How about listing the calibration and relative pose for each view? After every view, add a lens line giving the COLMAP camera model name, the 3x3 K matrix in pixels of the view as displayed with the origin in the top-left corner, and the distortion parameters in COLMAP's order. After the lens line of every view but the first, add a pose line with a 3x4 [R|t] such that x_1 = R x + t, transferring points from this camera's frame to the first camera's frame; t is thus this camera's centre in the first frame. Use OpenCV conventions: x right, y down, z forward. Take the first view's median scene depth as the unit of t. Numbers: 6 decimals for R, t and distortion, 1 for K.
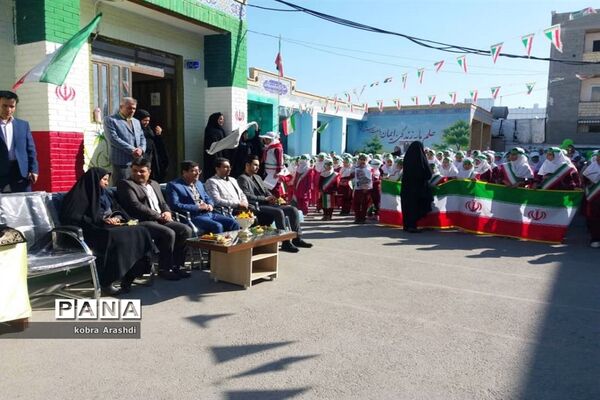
lens RADIAL K [[484.5, 0, 301.4], [0, 484.5, 220.8], [0, 0, 1]] dist [0.091288, -0.173386]
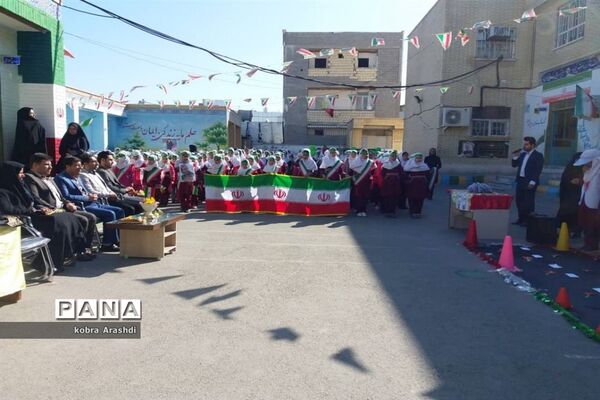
lens RADIAL K [[484.5, 0, 301.4], [0, 484.5, 220.8], [0, 0, 1]] dist [0.091288, -0.173386]
pose [[0.866678, -0.063821, 0.494769, -0.071199], [0.061184, 0.997894, 0.021544, 0.006217], [-0.495102, 0.011600, 0.868757, -0.045352]]
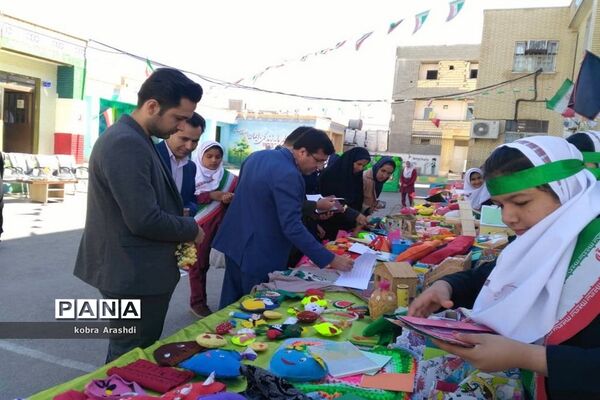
lens RADIAL K [[490.7, 0, 302.0], [0, 490.7, 215.1], [0, 0, 1]] dist [0.050479, -0.096190]
pose [[0.986284, 0.031802, 0.161963, 0.113014], [-0.029763, 0.999444, -0.015000, 0.032700], [-0.162350, 0.009973, 0.986683, -0.228618]]
